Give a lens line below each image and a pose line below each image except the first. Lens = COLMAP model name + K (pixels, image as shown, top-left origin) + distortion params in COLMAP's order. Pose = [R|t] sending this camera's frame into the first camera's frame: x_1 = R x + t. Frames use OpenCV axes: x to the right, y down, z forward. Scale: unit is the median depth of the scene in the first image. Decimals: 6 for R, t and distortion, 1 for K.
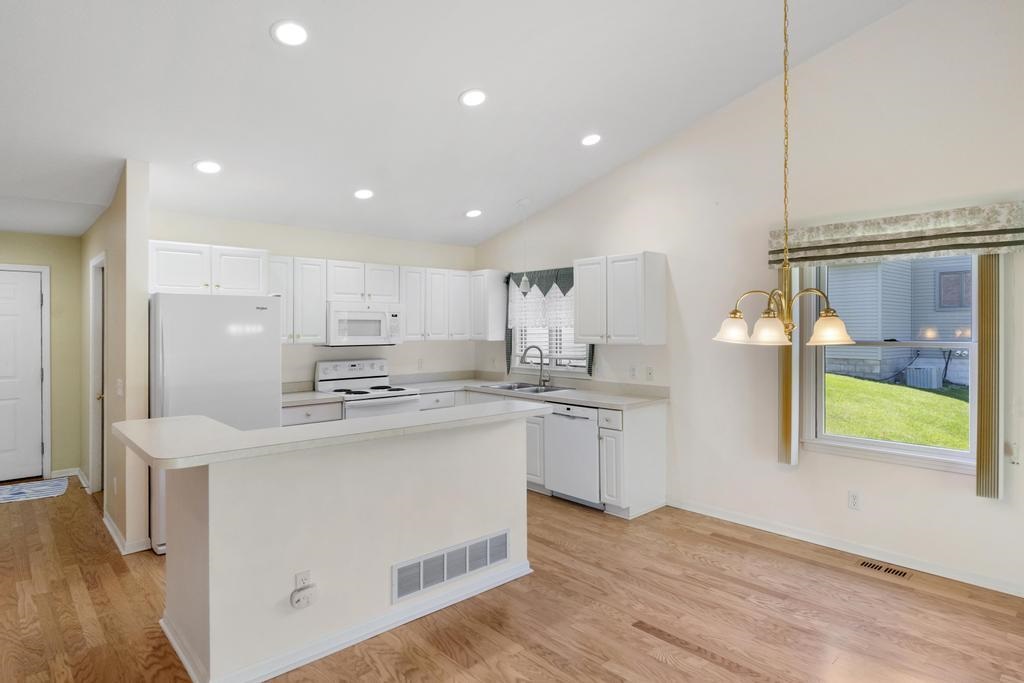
lens RADIAL K [[567.4, 0, 508.6], [0, 567.4, 328.9], [0, 0, 1]] dist [0.001805, -0.000994]
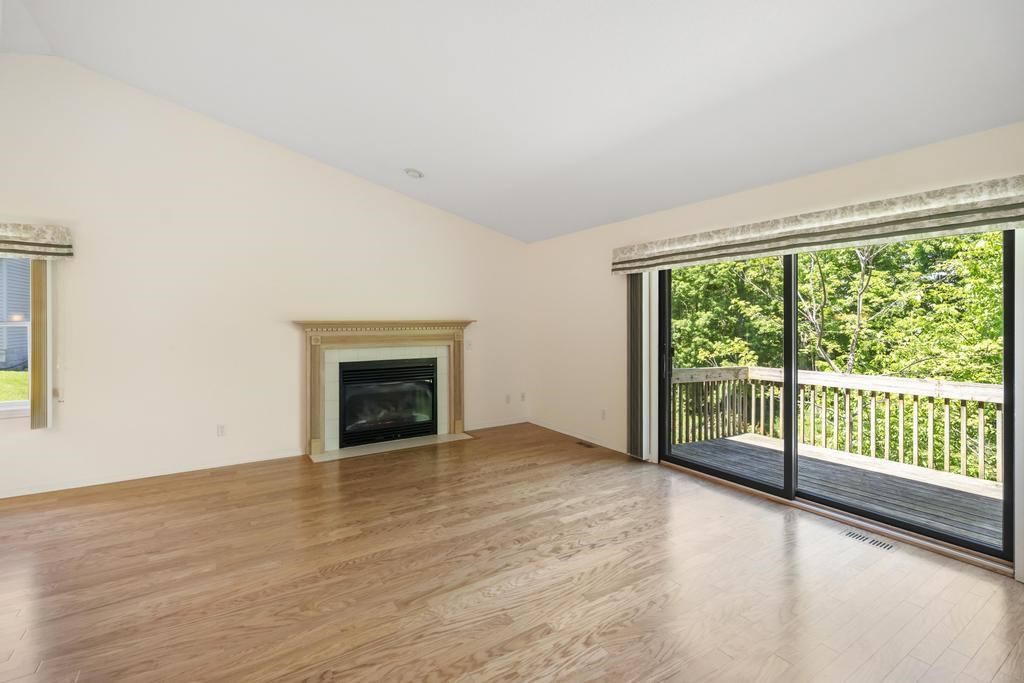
lens RADIAL K [[460.0, 0, 510.2], [0, 460.0, 317.5], [0, 0, 1]] dist [-0.005776, -0.000240]
pose [[0.179065, 0.004225, 0.983828, -0.054973], [0.006967, 0.999960, -0.005562, 0.020574], [-0.983813, 0.007850, 0.179028, -0.257043]]
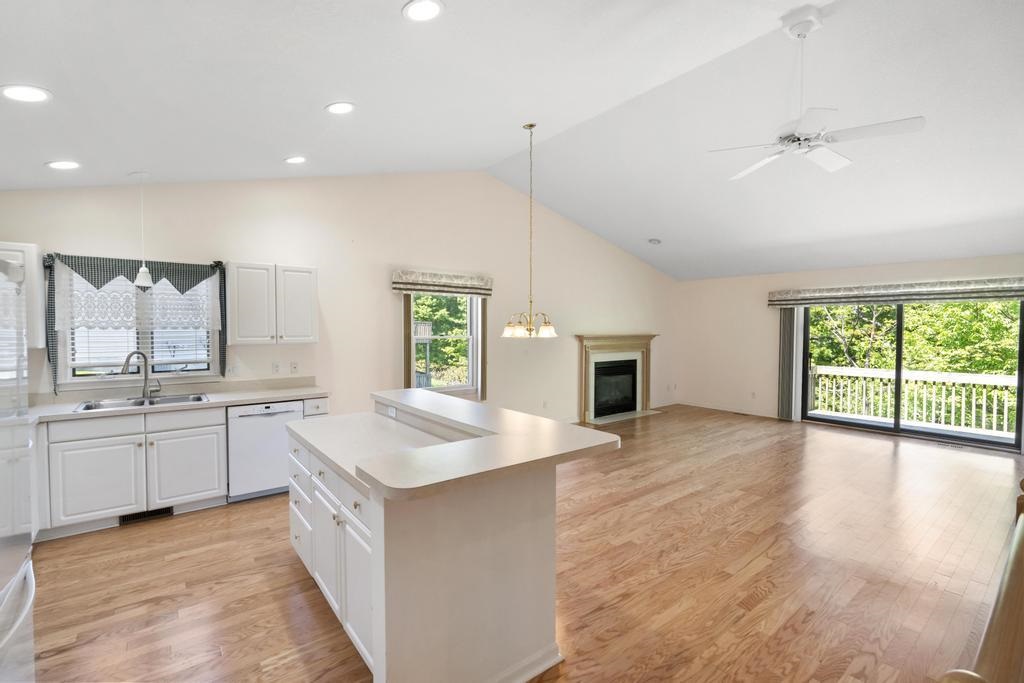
lens RADIAL K [[452.7, 0, 507.8], [0, 452.7, 340.4], [0, 0, 1]] dist [-0.003615, 0.000016]
pose [[0.077870, -0.027913, 0.996573, -0.691799], [-0.000684, 0.999606, 0.028052, -0.005643], [-0.996963, -0.002866, 0.077821, 0.501088]]
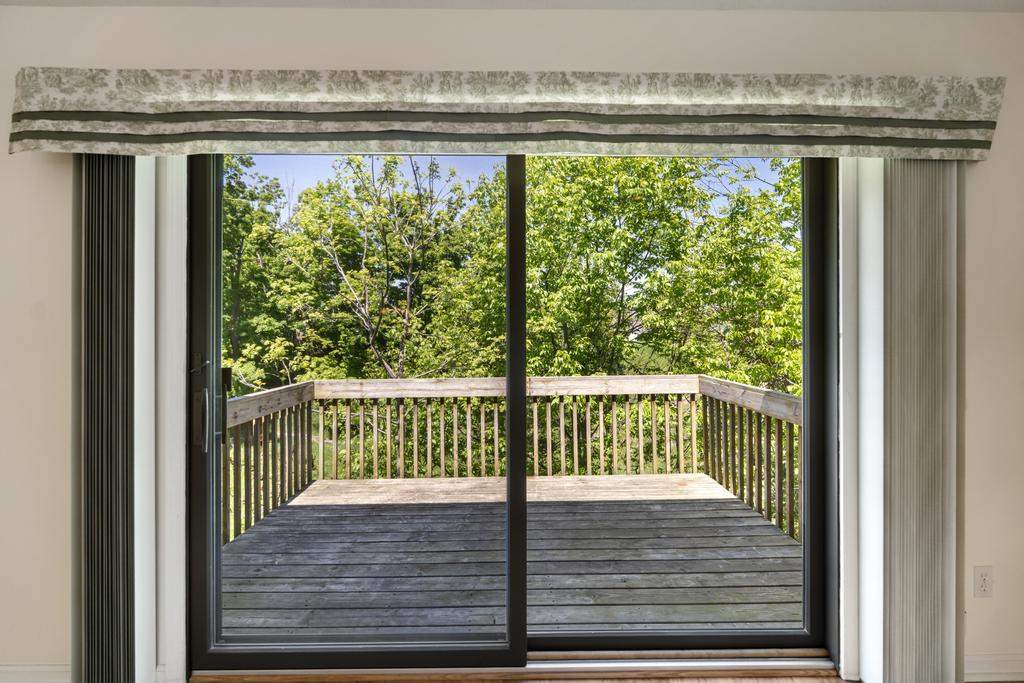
lens RADIAL K [[460.0, 0, 510.2], [0, 460.0, 317.5], [0, 0, 1]] dist [-0.005776, -0.000240]
pose [[-0.744569, 0.000692, 0.667545, 0.512053], [0.002792, 0.999994, 0.002077, 0.037927], [-0.667539, 0.003411, -0.744567, -0.292048]]
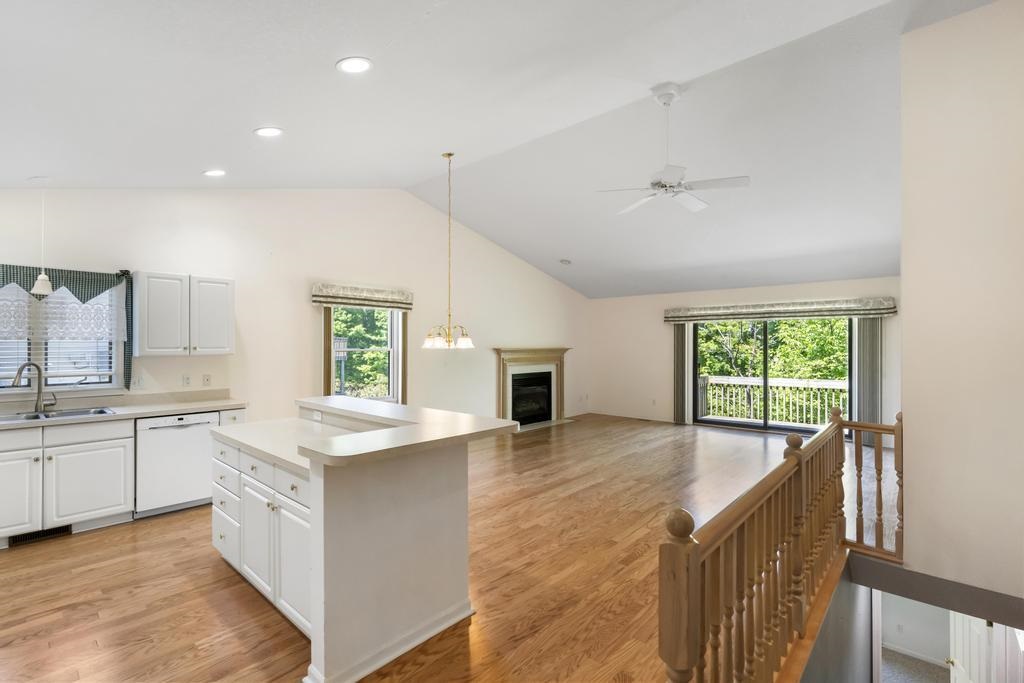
lens RADIAL K [[466.1, 0, 512.0], [0, 466.1, 341.5], [0, 0, 1]] dist [-0.003455, 0.000289]
pose [[-0.099092, 0.007566, 0.995049, -0.802301], [0.000916, 0.999971, -0.007513, 0.007458], [-0.995078, 0.000167, -0.099096, 0.491362]]
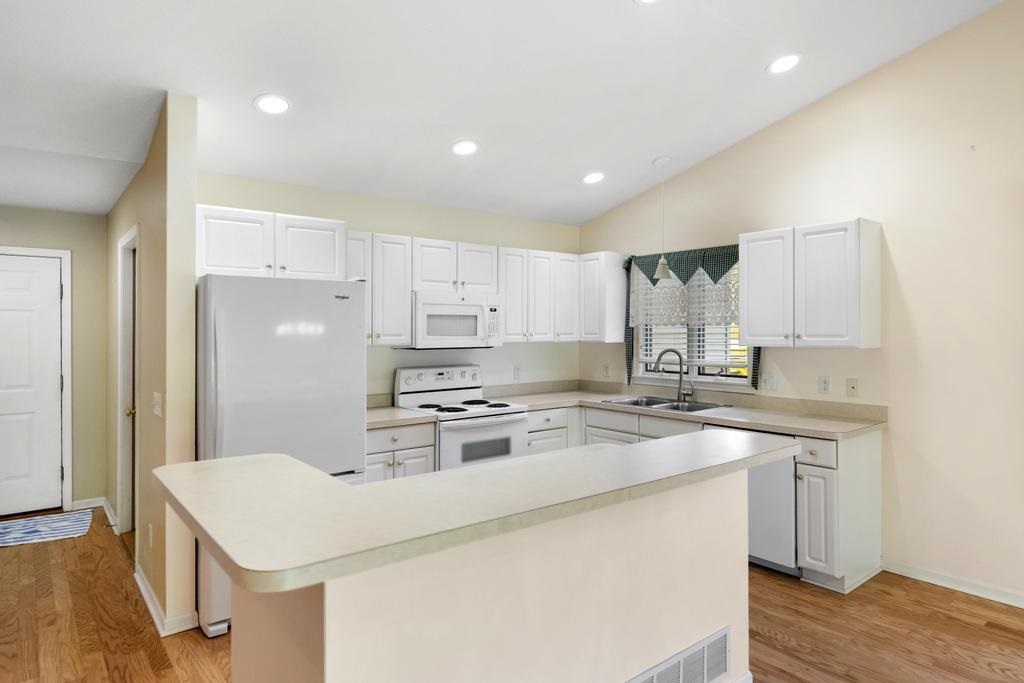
lens RADIAL K [[604.7, 0, 508.5], [0, 604.7, 329.5], [0, 0, 1]] dist [-0.000931, 0.000797]
pose [[0.998161, 0.000206, -0.060611, -0.153037], [-0.000337, 0.999998, -0.002158, 0.006255], [0.060610, 0.002174, 0.998159, 0.205023]]
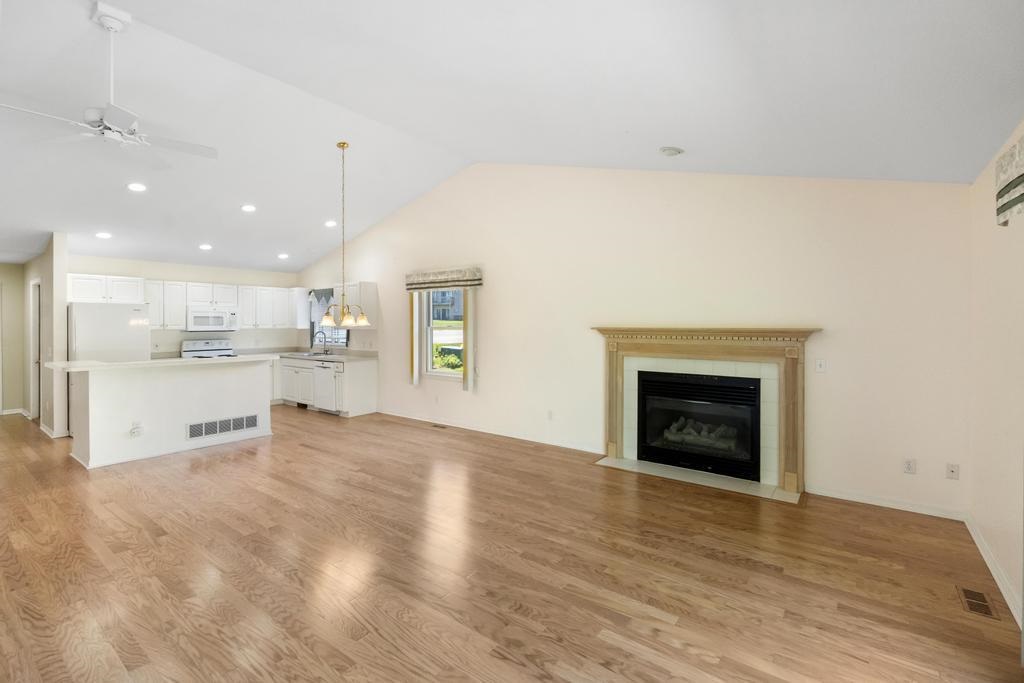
lens RADIAL K [[459.6, 0, 508.5], [0, 459.6, 326.6], [0, 0, 1]] dist [-0.001811, -0.000414]
pose [[0.984551, -0.001691, 0.175088, 0.454687], [0.001190, 0.999995, 0.002965, 0.013987], [-0.175092, -0.002711, 0.984548, -0.634323]]
